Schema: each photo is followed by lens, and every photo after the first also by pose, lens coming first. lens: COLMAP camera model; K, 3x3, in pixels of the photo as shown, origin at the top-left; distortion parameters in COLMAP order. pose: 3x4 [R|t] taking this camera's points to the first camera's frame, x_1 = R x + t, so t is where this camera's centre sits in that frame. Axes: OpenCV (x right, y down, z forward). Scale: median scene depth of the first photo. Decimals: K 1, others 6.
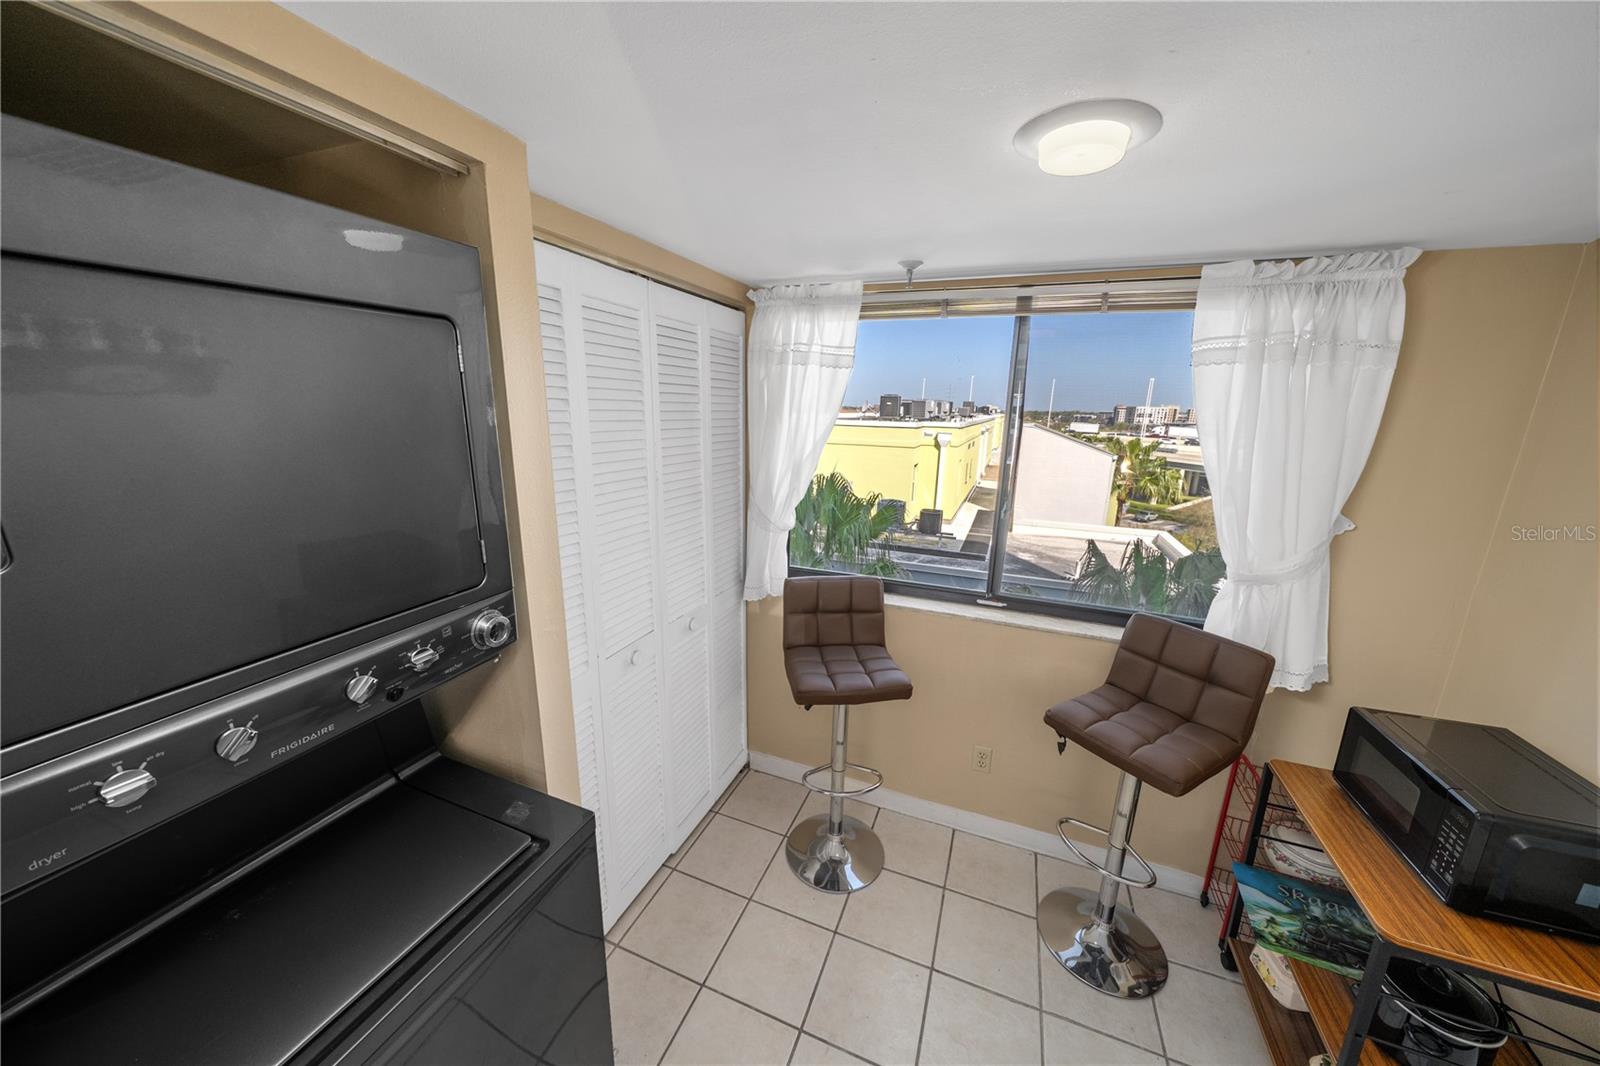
lens RADIAL K [[544.3, 0, 802.0], [0, 544.3, 533.1], [0, 0, 1]] dist [-0.001458, 0.000301]
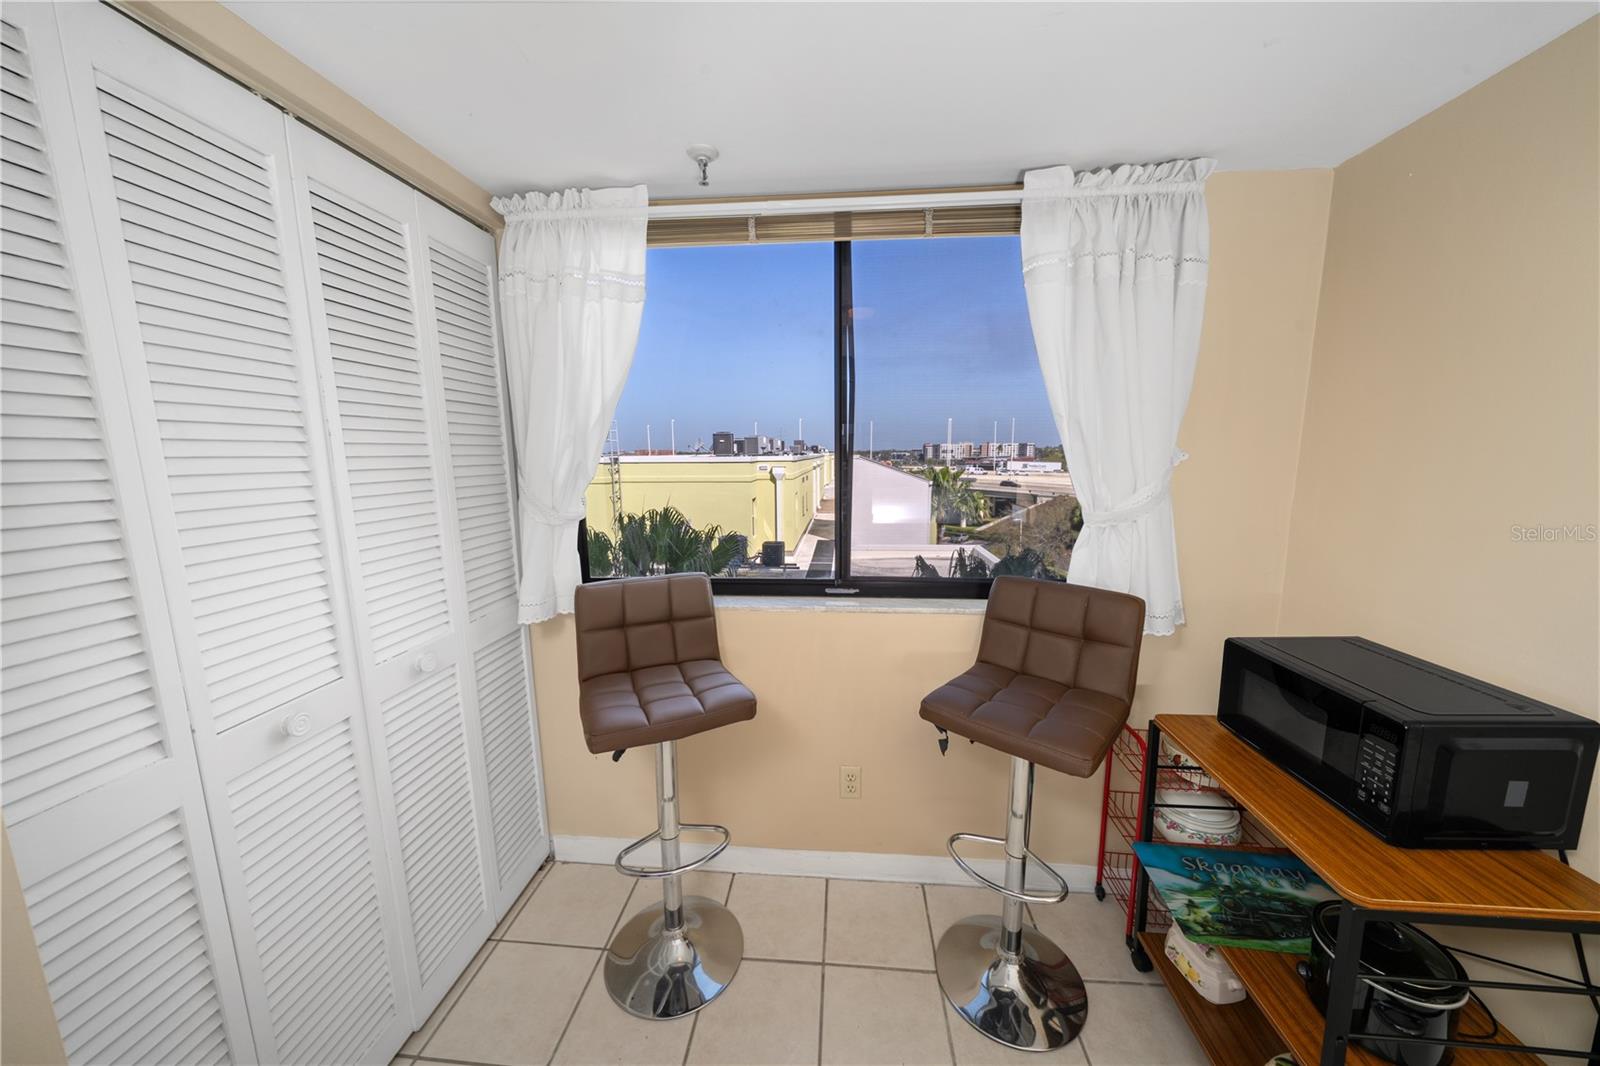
lens RADIAL K [[544.3, 0, 801.2], [0, 544.3, 537.1], [0, 0, 1]] dist [-0.001458, 0.000301]
pose [[0.956982, -0.076909, 0.279769, 0.065658], [0.097169, 0.993502, -0.059262, 0.101379], [-0.273393, 0.083898, 0.958236, 0.230900]]
